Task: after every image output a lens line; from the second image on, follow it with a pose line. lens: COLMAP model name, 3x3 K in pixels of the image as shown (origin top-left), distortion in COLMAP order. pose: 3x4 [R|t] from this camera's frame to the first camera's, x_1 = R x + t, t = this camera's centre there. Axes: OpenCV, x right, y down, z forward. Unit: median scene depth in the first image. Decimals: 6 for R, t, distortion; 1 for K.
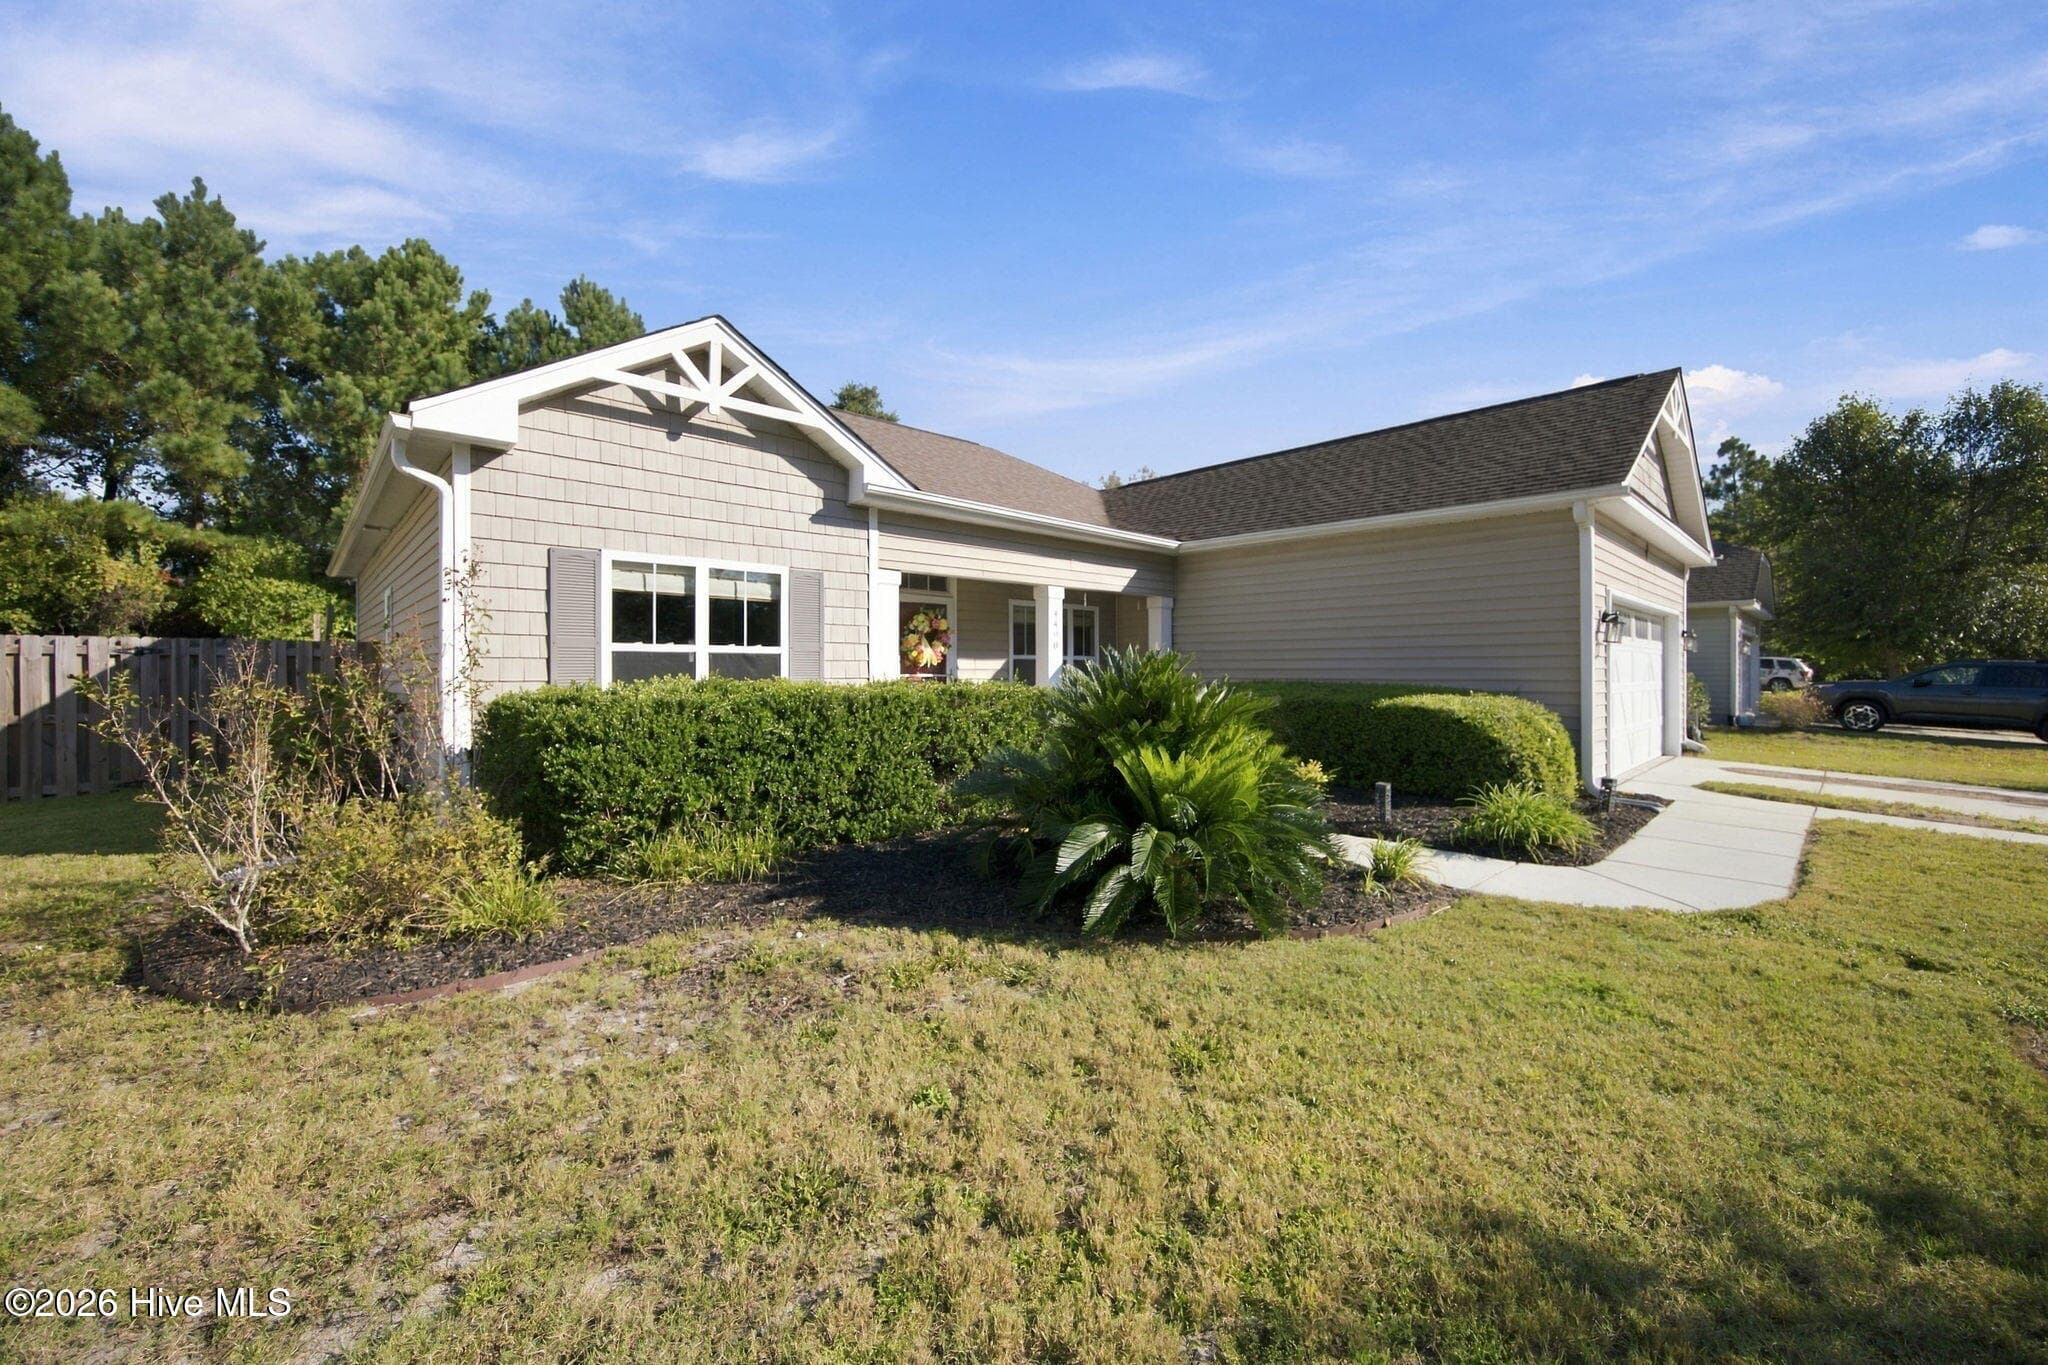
lens RADIAL K [[794.1, 0, 1006.1], [0, 794.1, 676.0], [0, 0, 1]] dist [-0.001725, 0.000560]
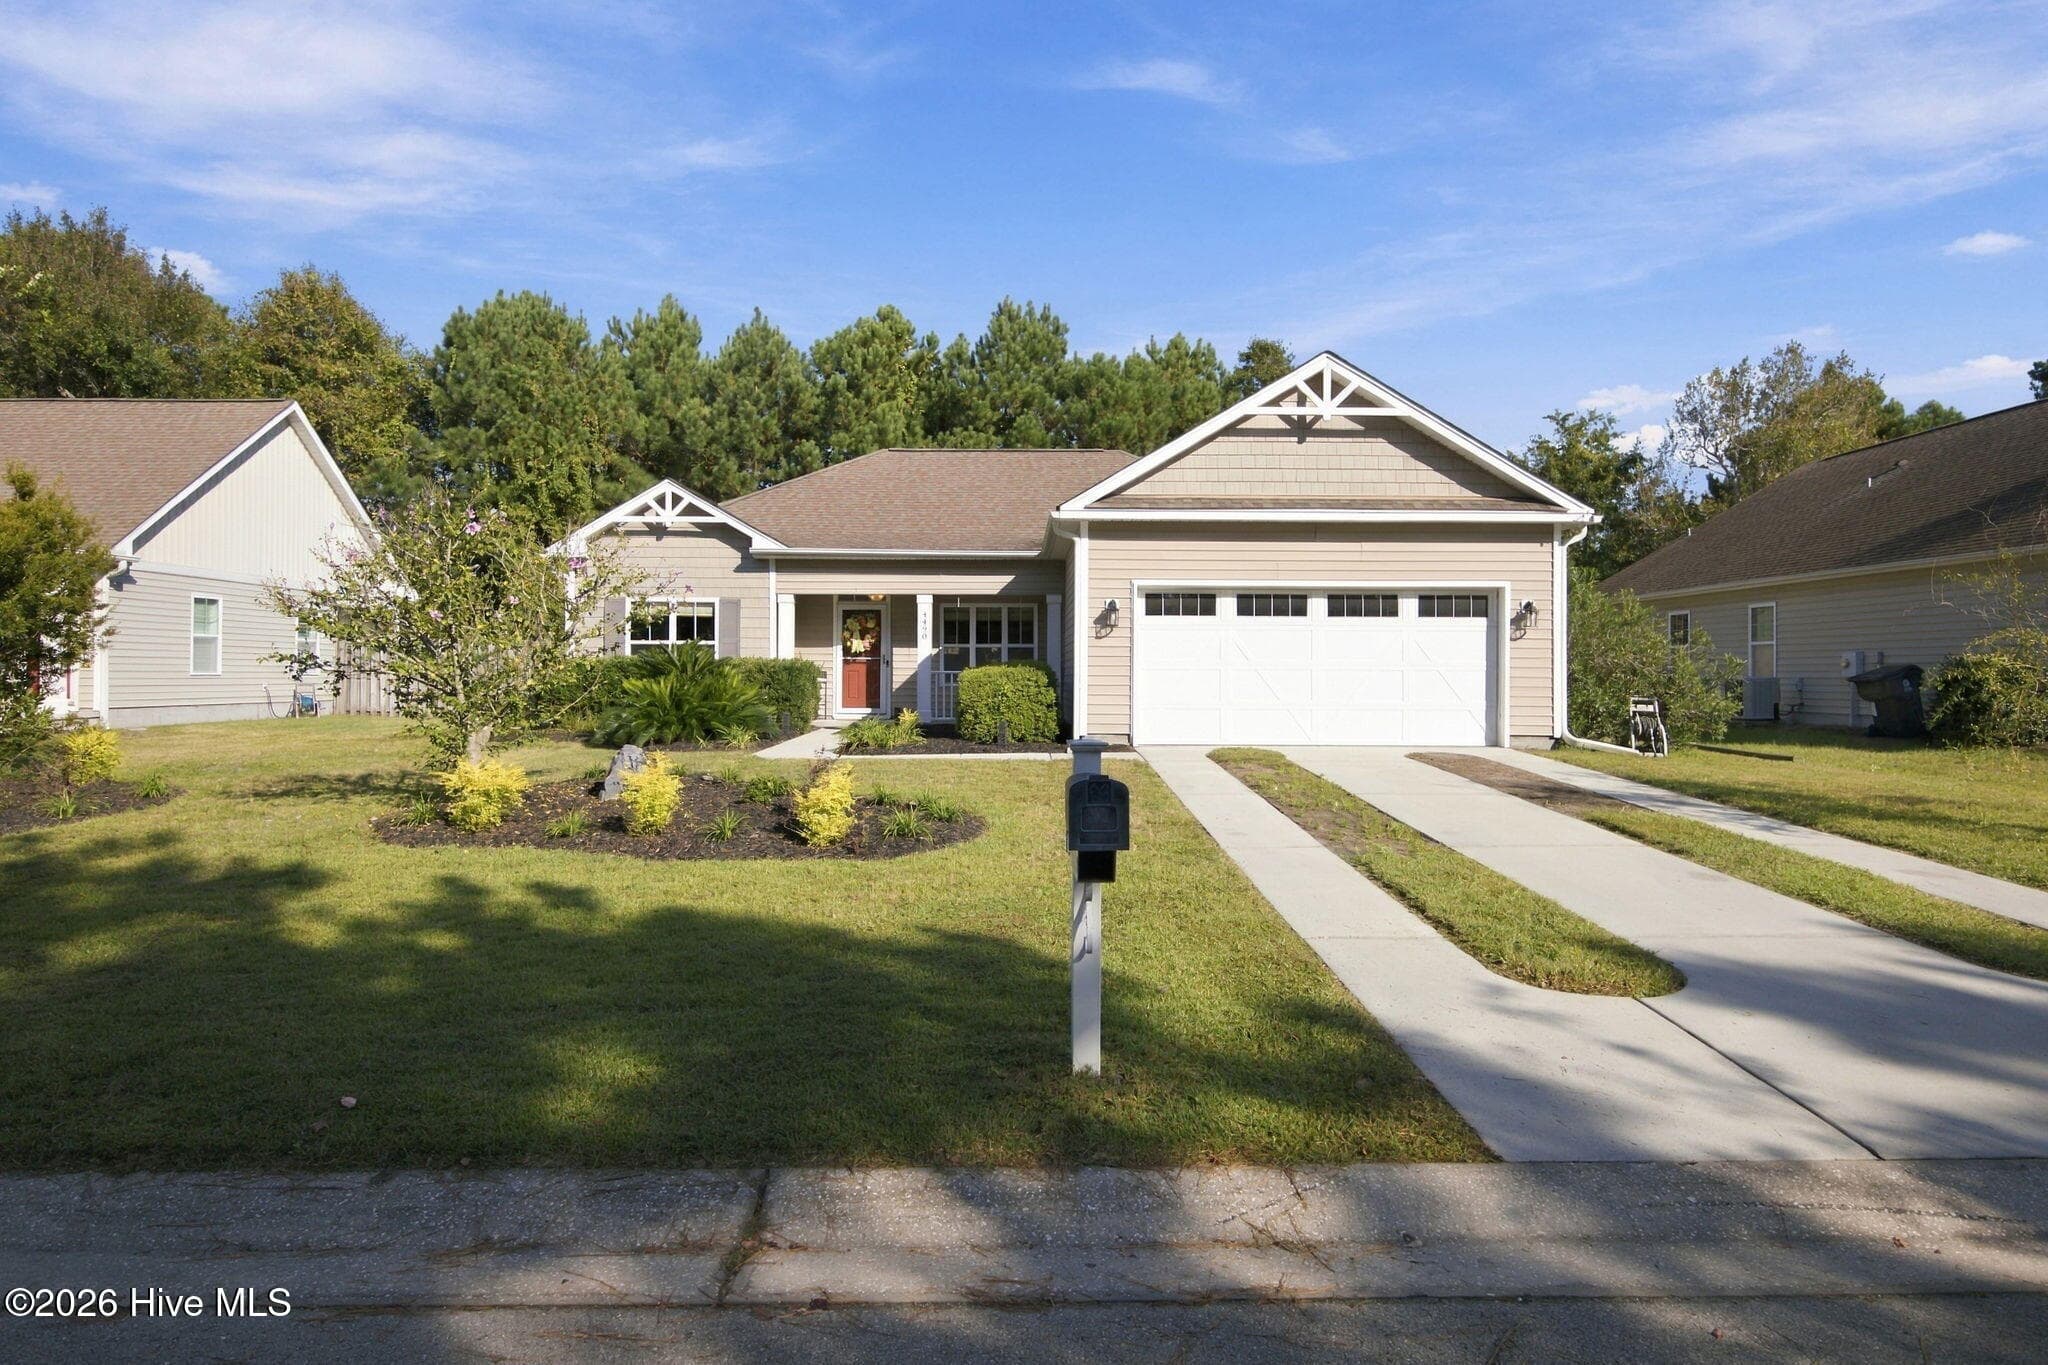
lens RADIAL K [[1104.1, 0, 1015.6], [0, 1104.1, 675.2], [0, 0, 1]] dist [0.002428, 0.000353]
pose [[0.747367, 0.005471, -0.664389, 1.866502], [-0.007383, 0.999973, -0.000070, 0.037202], [0.664371, 0.004958, 0.747387, -0.448171]]
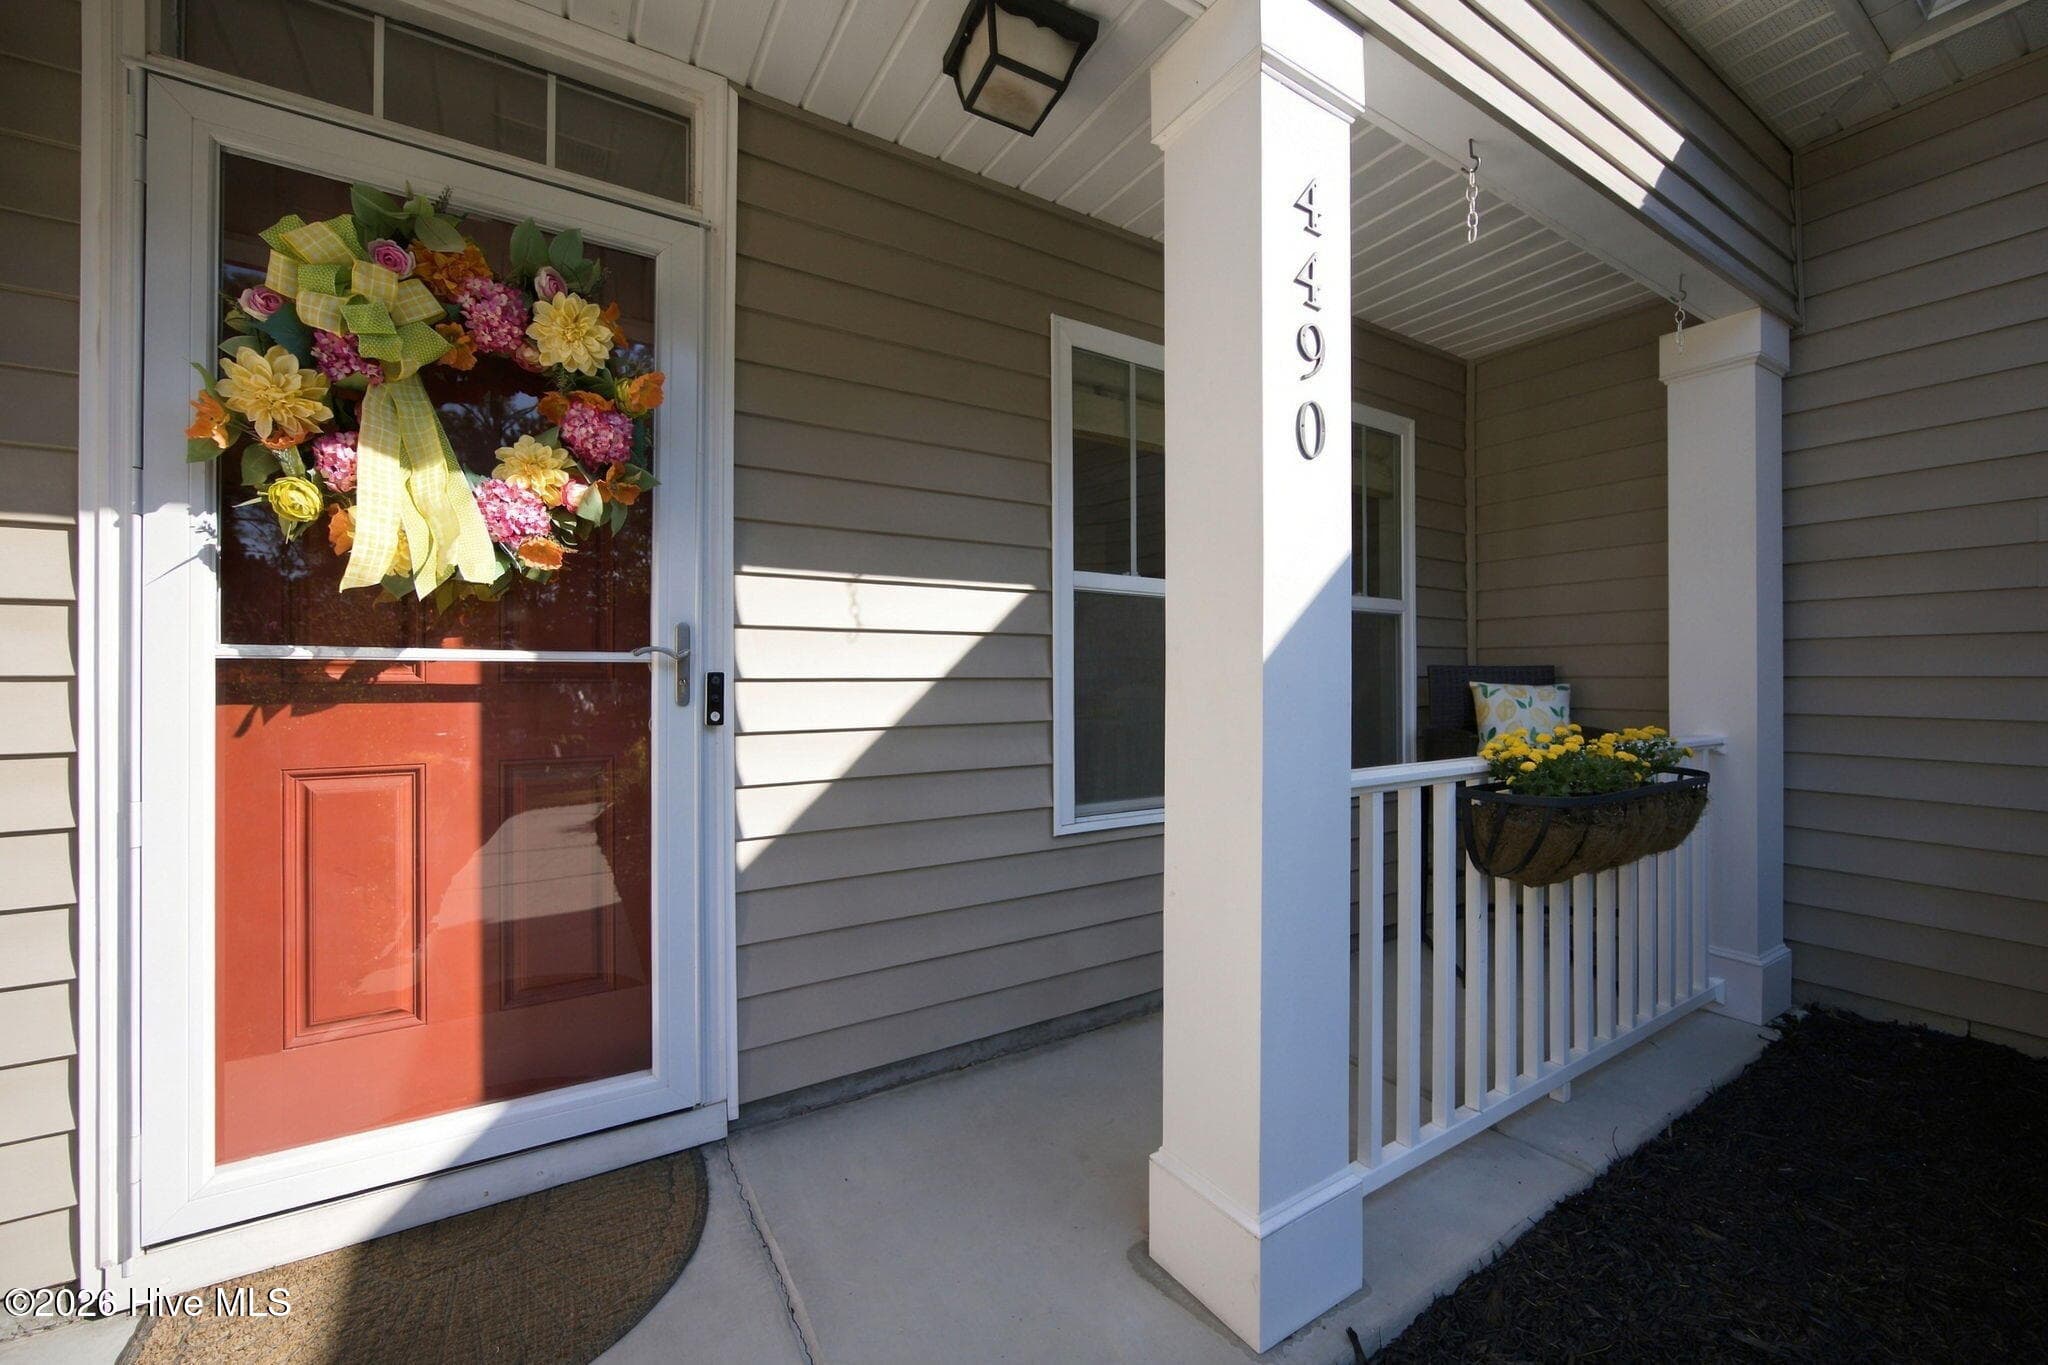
lens RADIAL K [[794.1, 0, 1006.1], [0, 794.1, 676.0], [0, 0, 1]] dist [-0.001725, 0.000560]
pose [[0.977443, 0.003965, -0.211164, 0.052783], [-0.004671, 0.999985, -0.002843, 0.005251], [0.211150, 0.003765, 0.977446, 1.080725]]
